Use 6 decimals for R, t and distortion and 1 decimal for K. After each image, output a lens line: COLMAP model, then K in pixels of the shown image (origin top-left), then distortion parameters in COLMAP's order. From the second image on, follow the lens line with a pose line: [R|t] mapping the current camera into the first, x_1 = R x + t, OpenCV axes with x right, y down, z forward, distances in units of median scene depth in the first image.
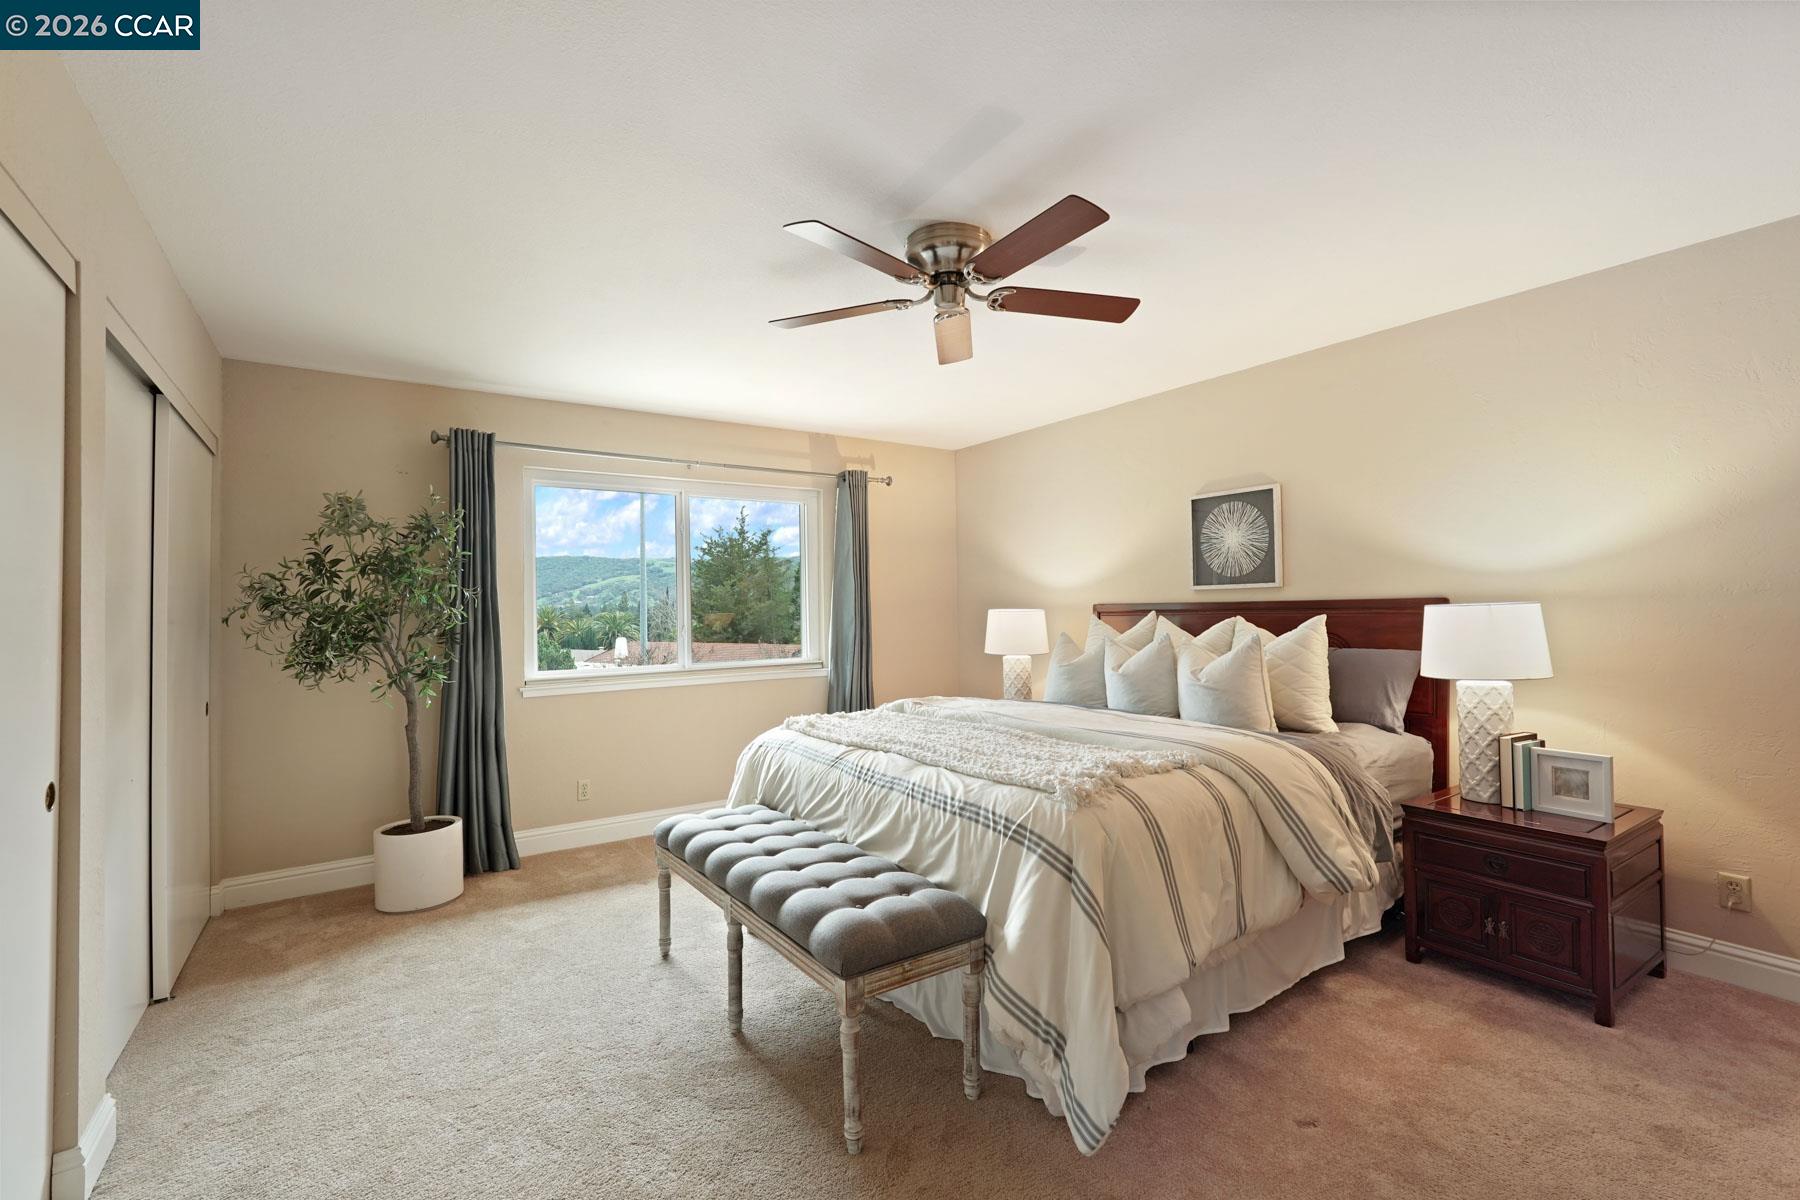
lens RADIAL K [[798.4, 0, 904.4], [0, 798.4, 600.0], [0, 0, 1]] dist [-0.005323, 0.002744]
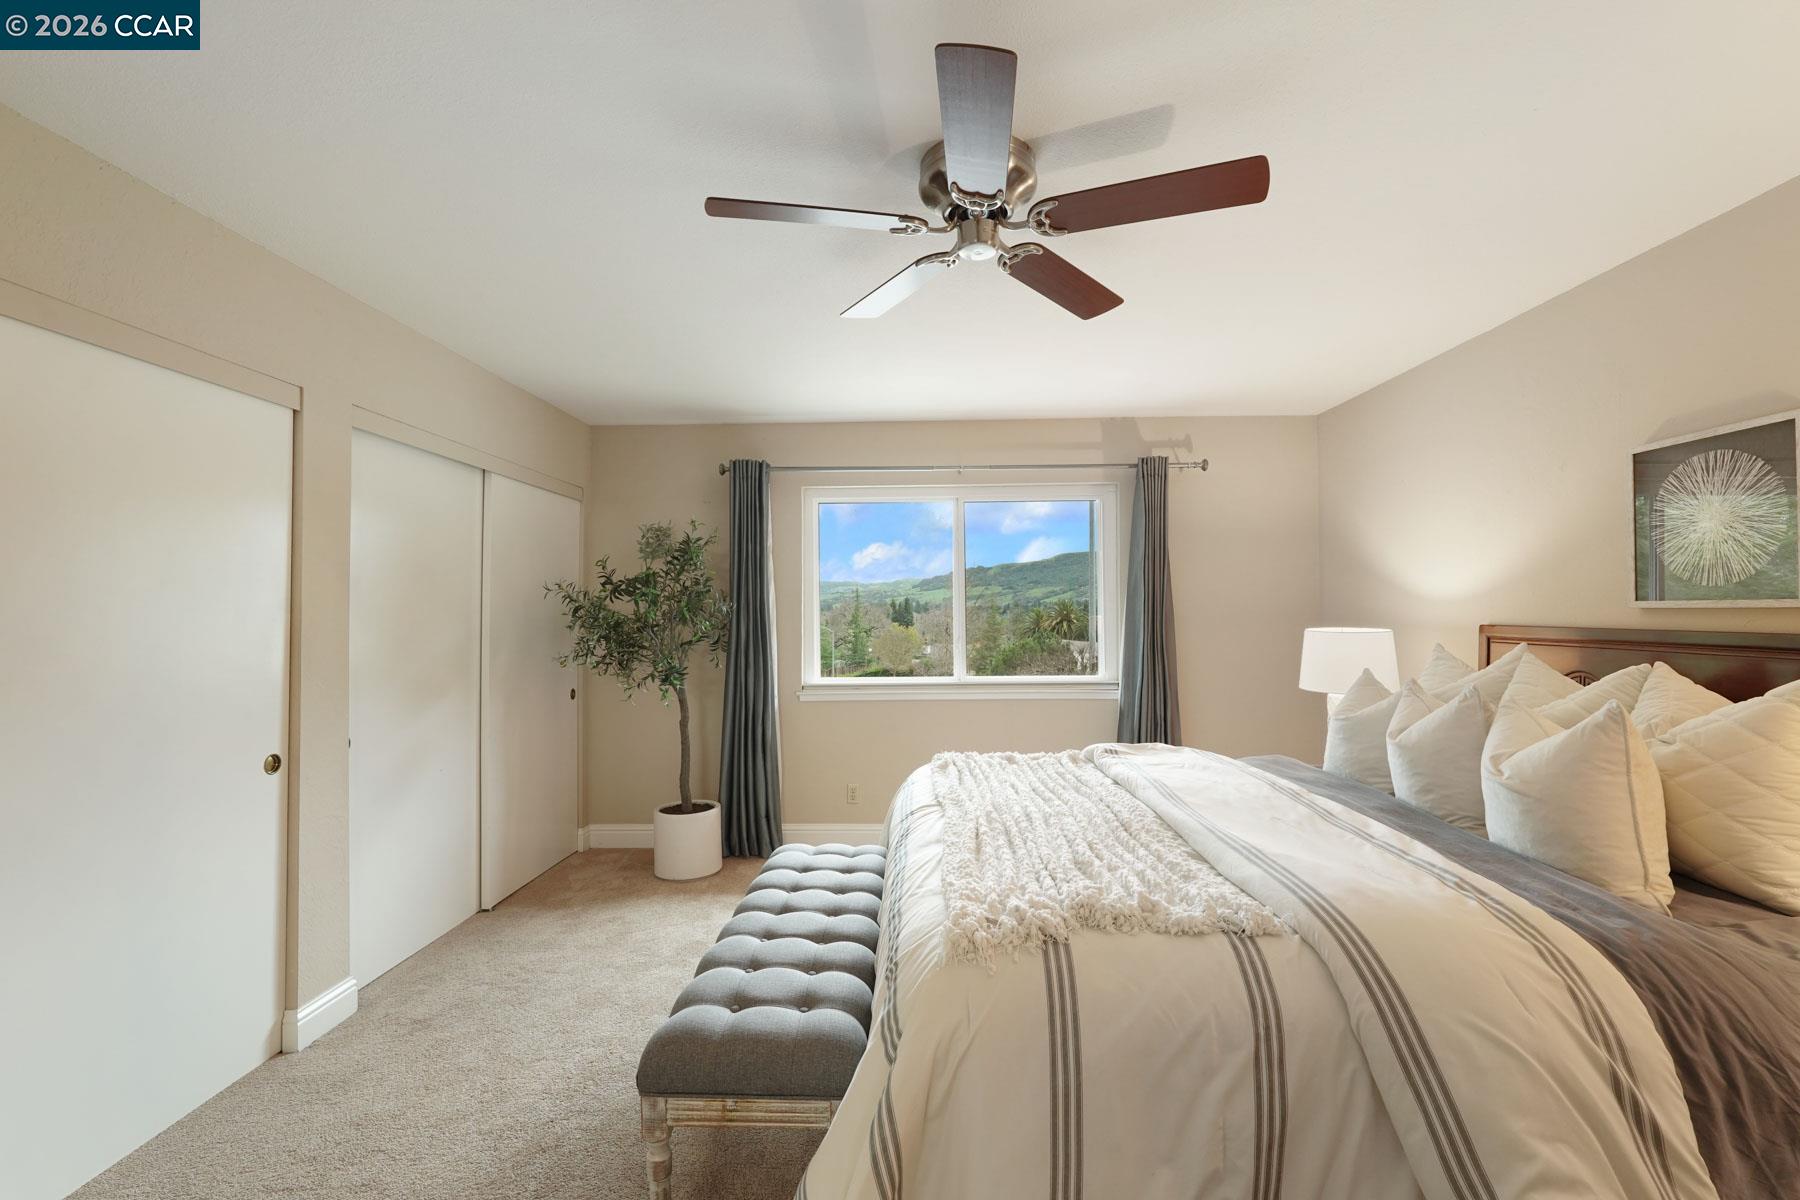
lens RADIAL K [[798.4, 0, 895.3], [0, 798.4, 604.2], [0, 0, 1]] dist [-0.005323, 0.002744]
pose [[0.802697, 0.006930, -0.596347, 0.300721], [0.000849, 0.999918, 0.012763, -0.025597], [0.596387, -0.010751, 0.802625, 0.228987]]
